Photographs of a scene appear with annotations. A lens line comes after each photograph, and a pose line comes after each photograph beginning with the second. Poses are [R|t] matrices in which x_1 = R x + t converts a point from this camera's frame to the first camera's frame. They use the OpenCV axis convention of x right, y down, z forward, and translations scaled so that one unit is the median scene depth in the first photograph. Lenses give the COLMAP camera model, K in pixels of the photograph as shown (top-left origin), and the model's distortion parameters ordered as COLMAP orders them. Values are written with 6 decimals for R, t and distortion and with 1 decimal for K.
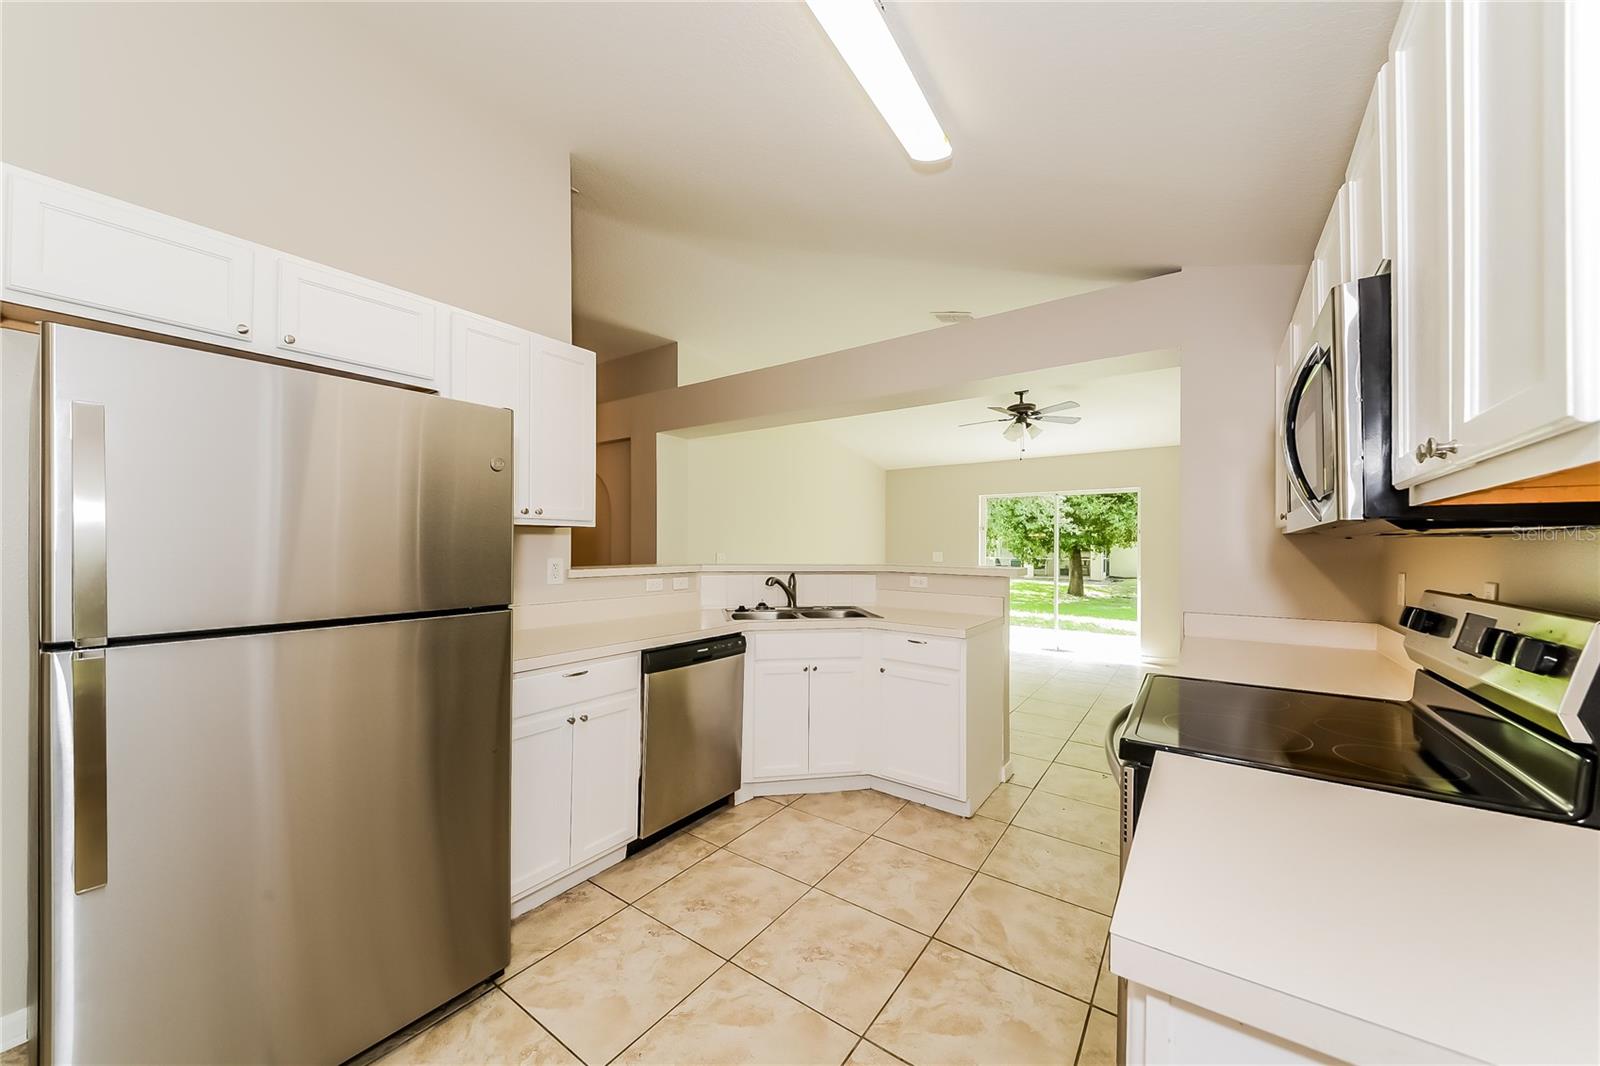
lens RADIAL K [[572.2, 0, 797.2], [0, 572.2, 538.0], [0, 0, 1]] dist [0.046072, -0.001254]
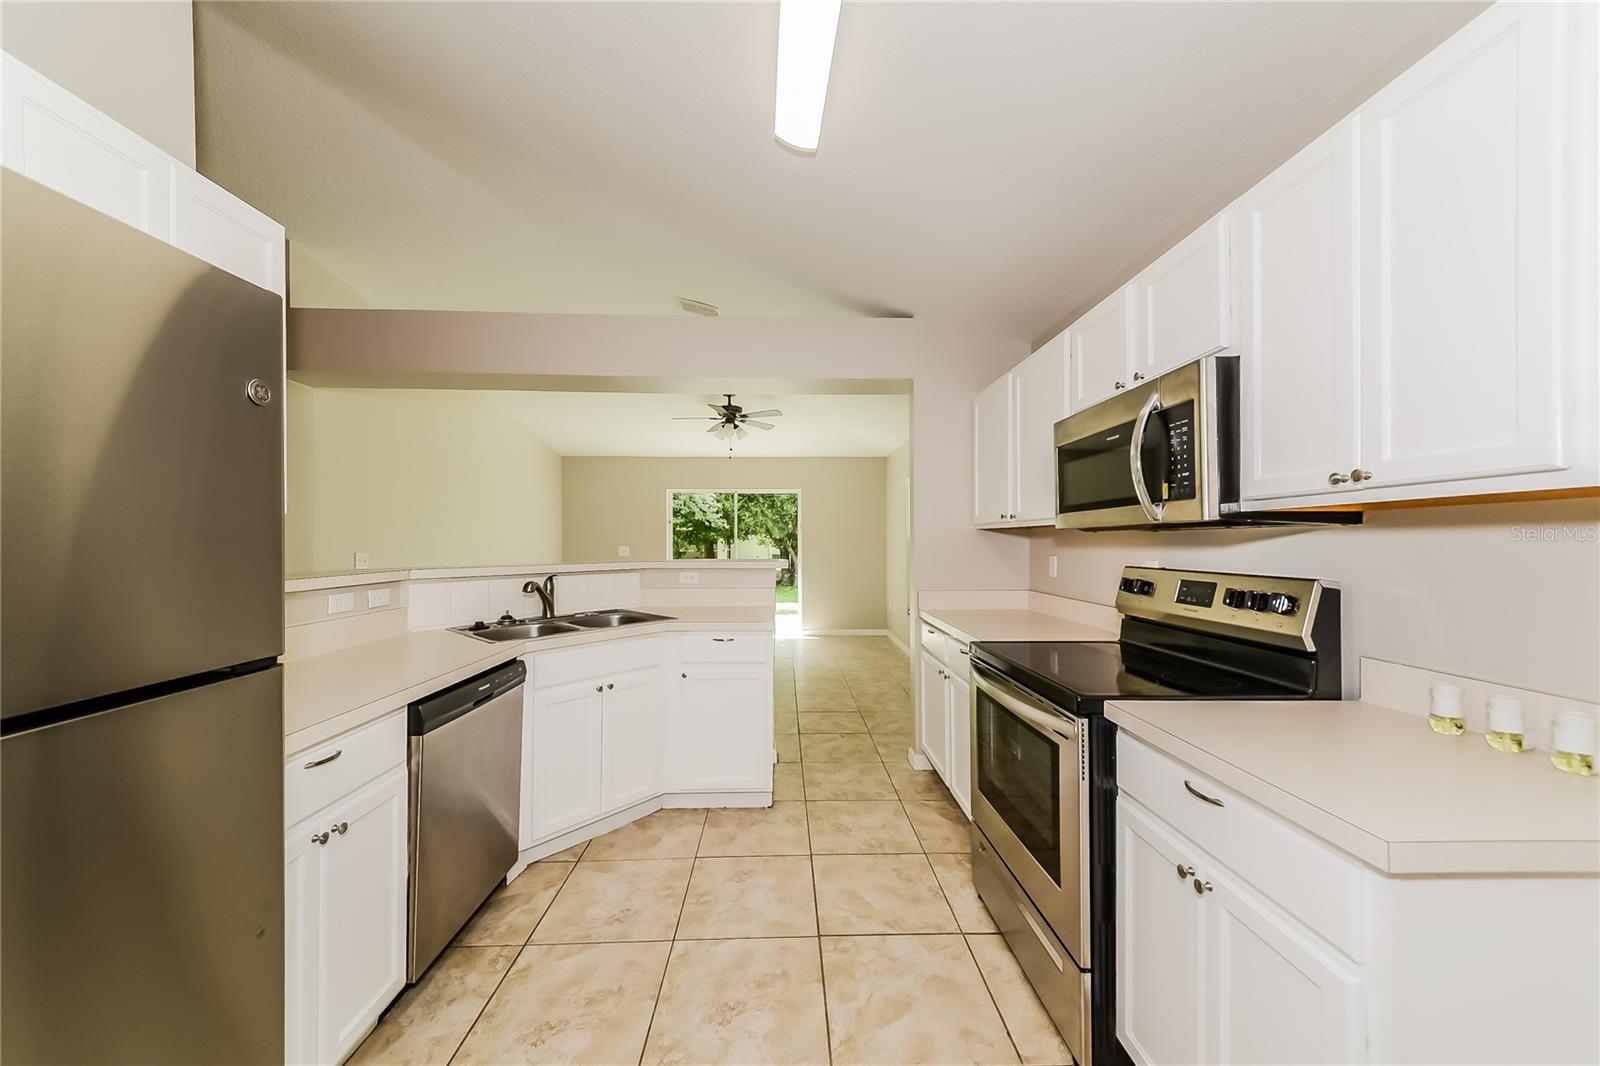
lens RADIAL K [[572.2, 0, 796.9], [0, 572.2, 534.5], [0, 0, 1]] dist [0.046072, -0.001254]
pose [[0.808112, -0.003866, 0.589016, -0.268606], [0.001553, 0.999989, 0.004432, -0.000738], [-0.589027, -0.002666, 0.808109, 0.159735]]
